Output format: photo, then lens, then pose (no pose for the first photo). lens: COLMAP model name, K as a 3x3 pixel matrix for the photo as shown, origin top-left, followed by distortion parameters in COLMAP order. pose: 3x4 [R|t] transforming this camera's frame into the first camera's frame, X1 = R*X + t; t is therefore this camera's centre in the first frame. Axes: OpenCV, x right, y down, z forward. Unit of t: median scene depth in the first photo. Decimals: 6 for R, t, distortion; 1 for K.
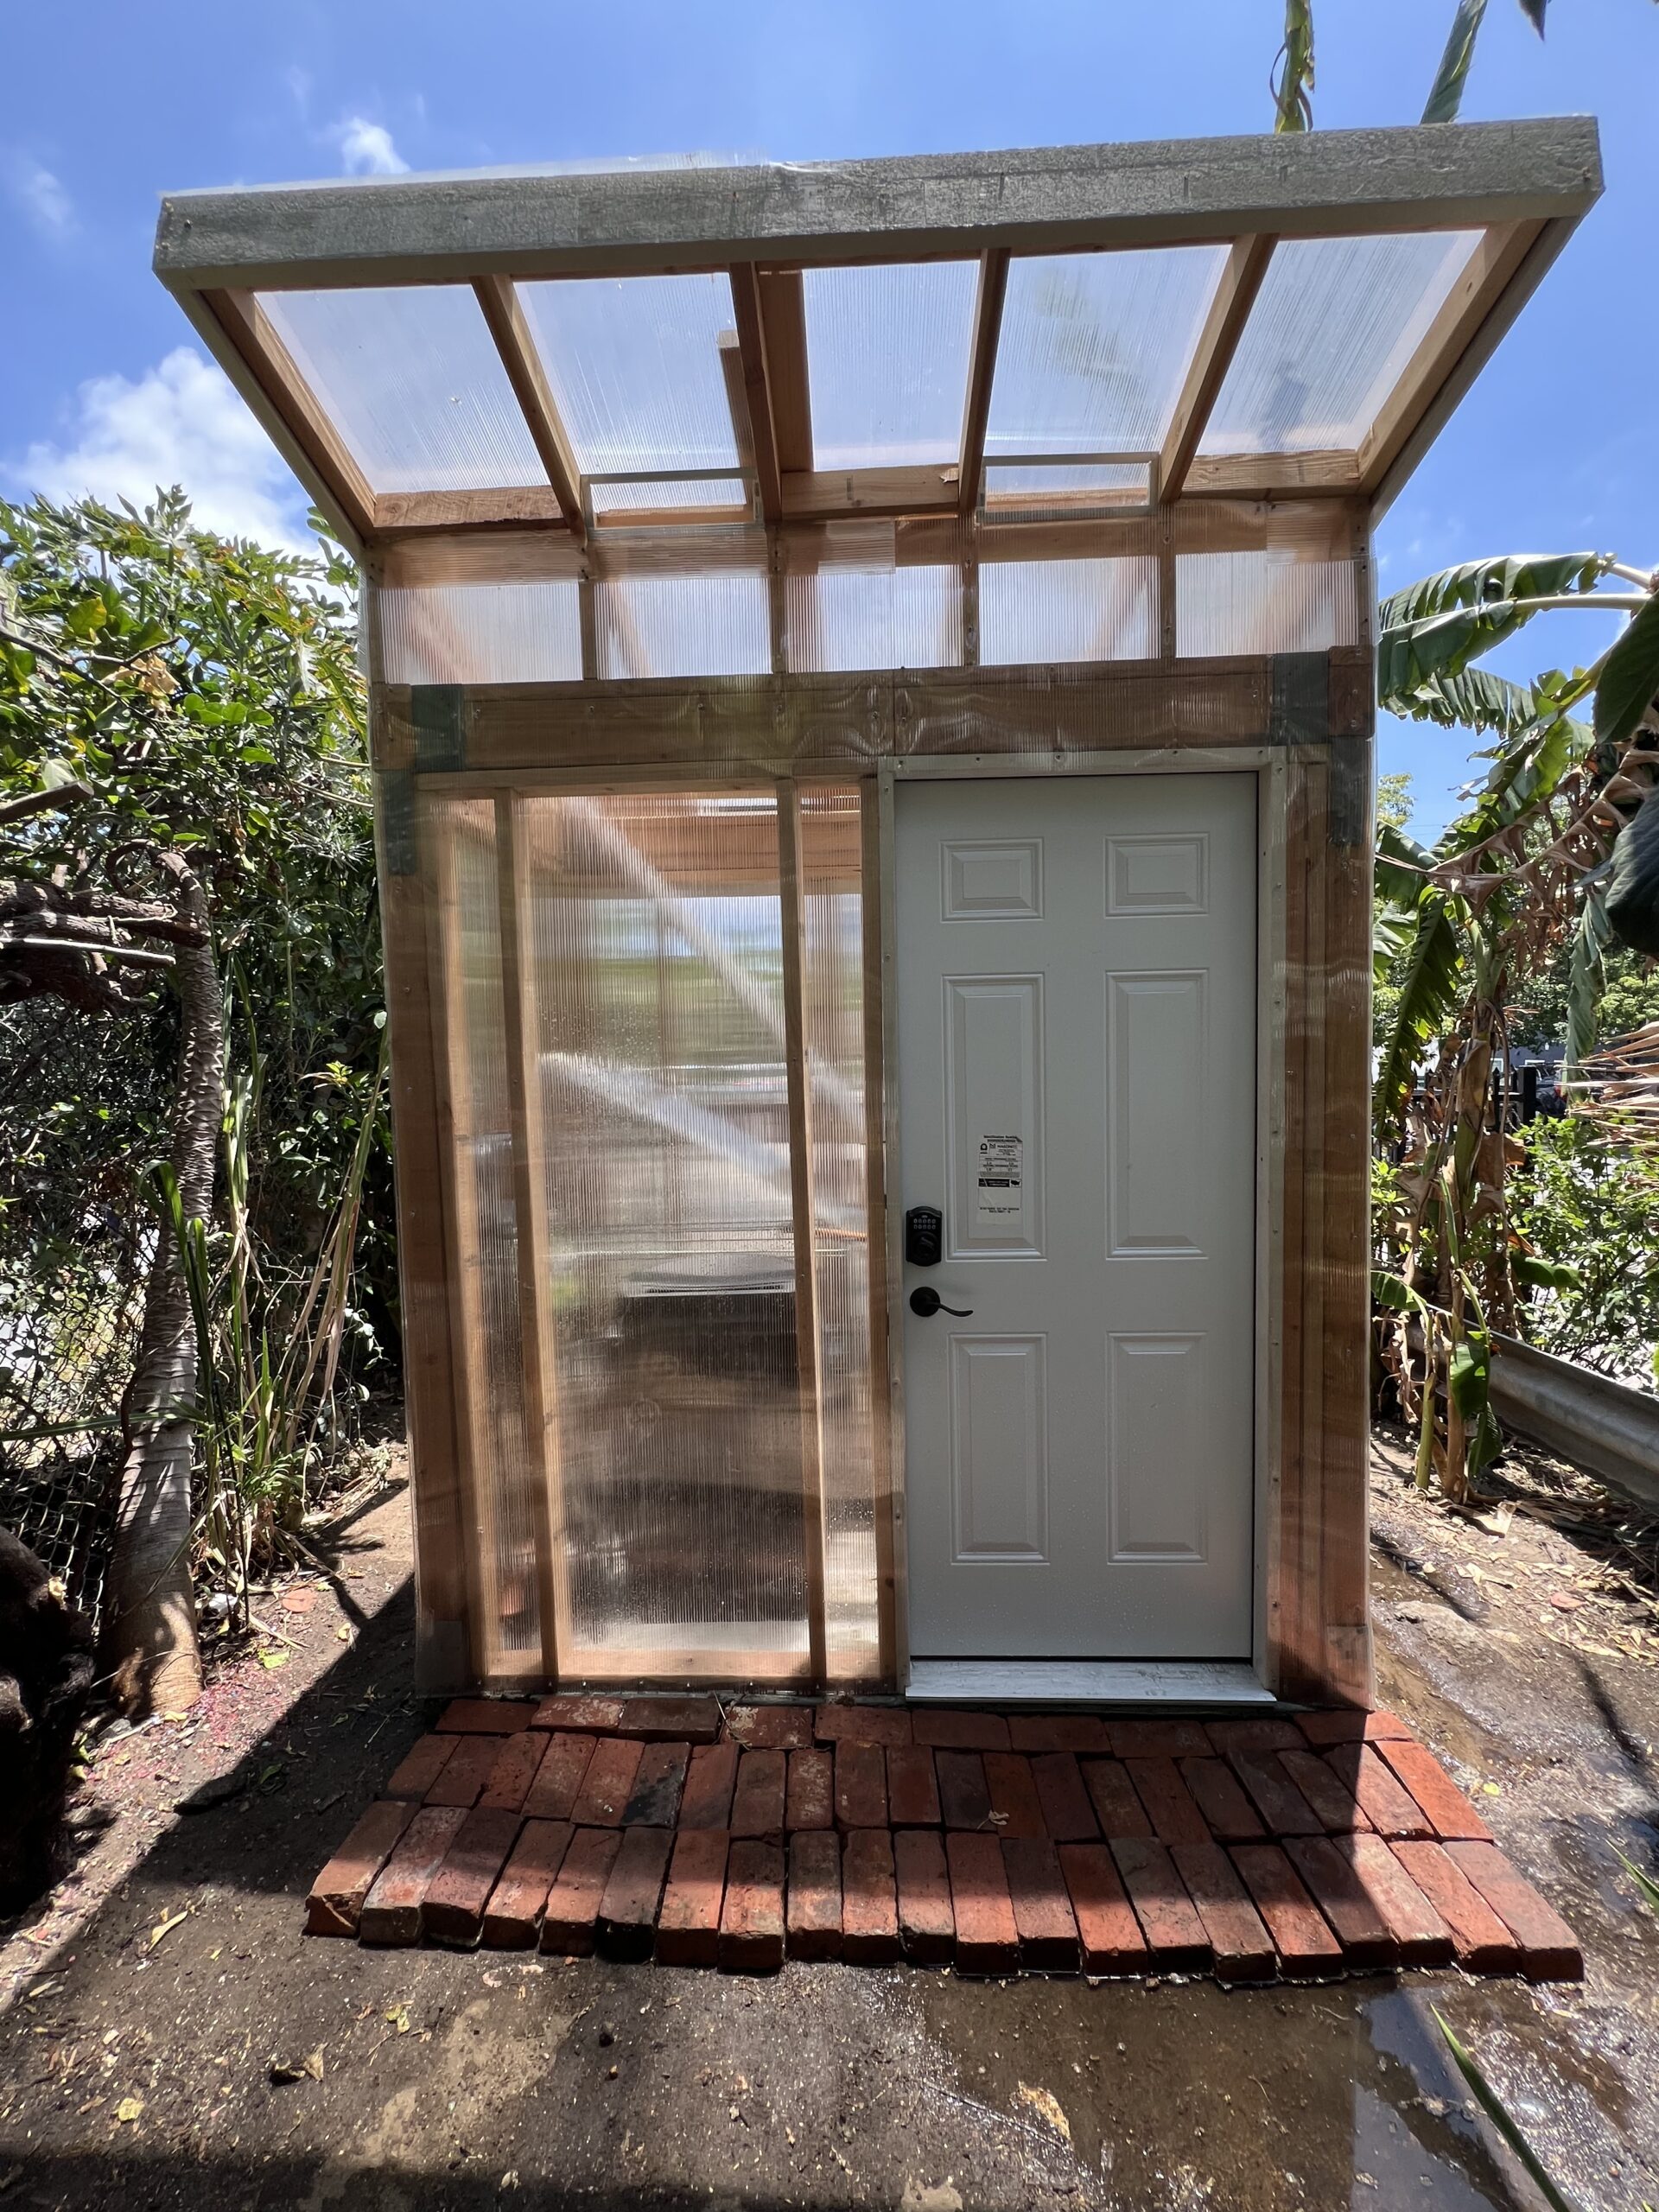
lens RADIAL K [[885.3, 0, 827.3], [0, 885.3, 1108.4], [0, 0, 1]] dist [0.002800, -0.000165]
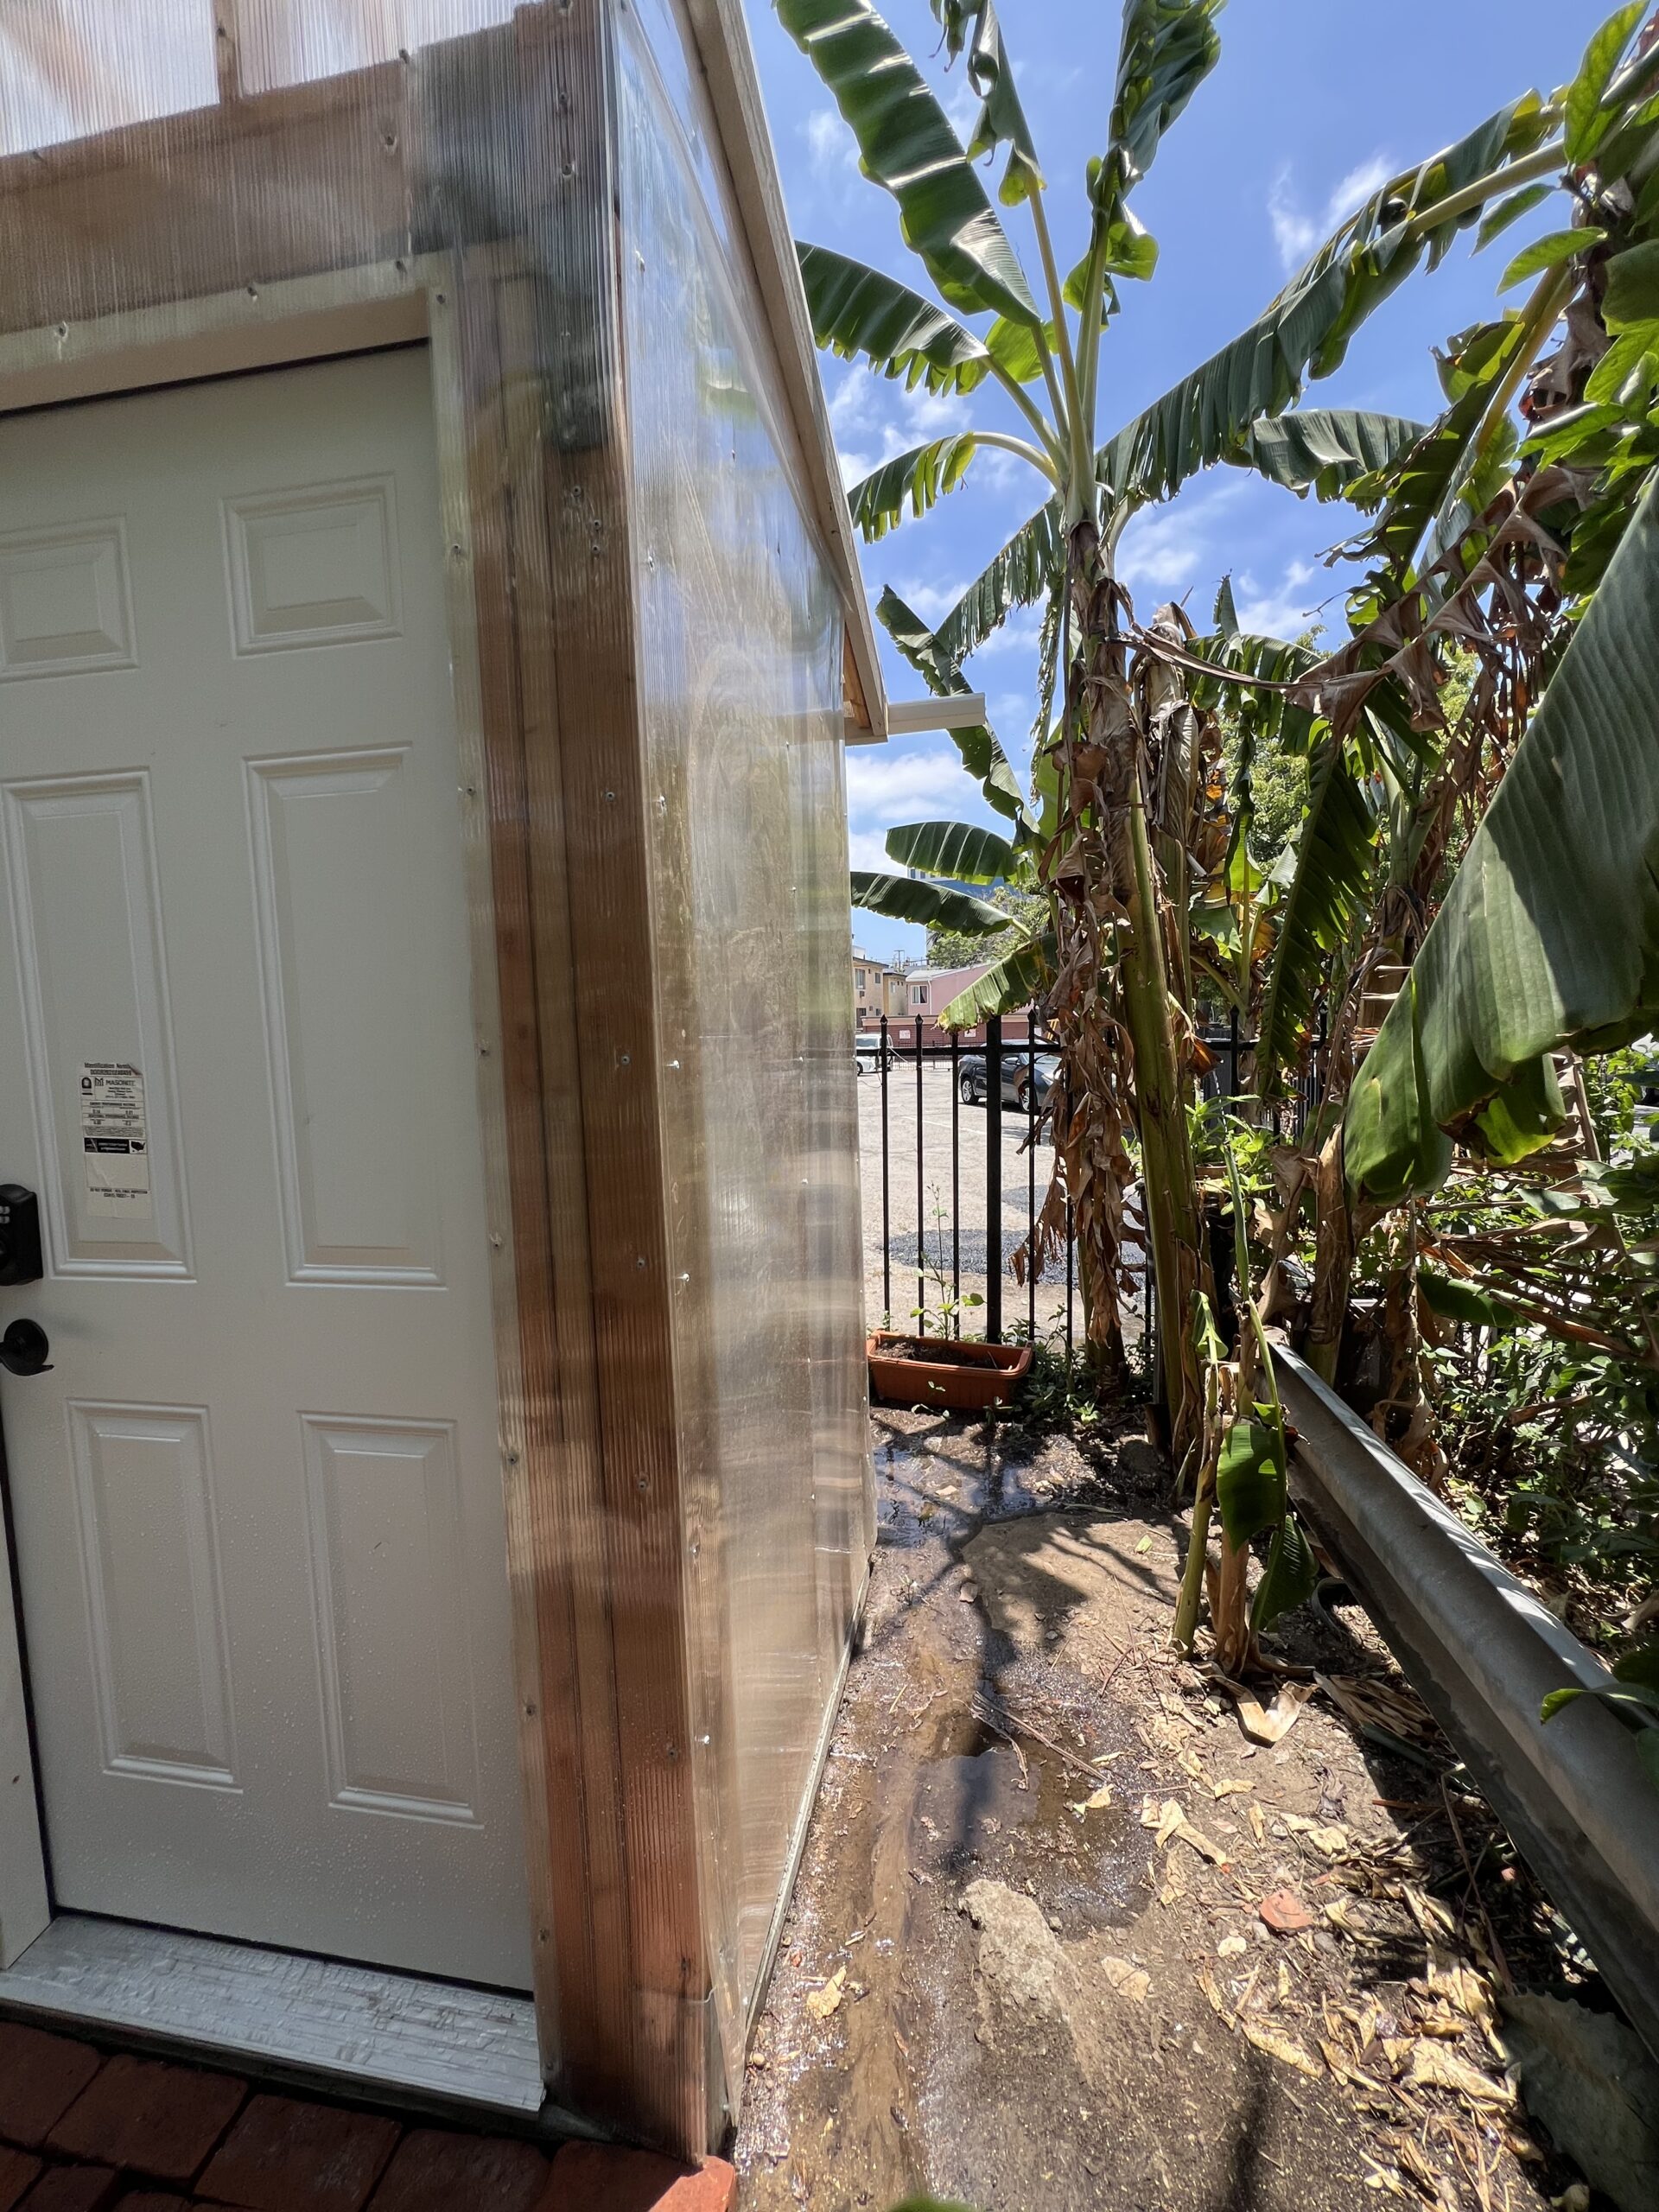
lens RADIAL K [[885.3, 0, 826.8], [0, 885.3, 1109.2], [0, 0, 1]] dist [0.002800, -0.000165]
pose [[0.989450, 0.009048, -0.144595, 0.550226], [-0.004474, 0.999480, 0.031930, 0.029700], [0.144809, -0.030946, 0.988976, 0.372269]]
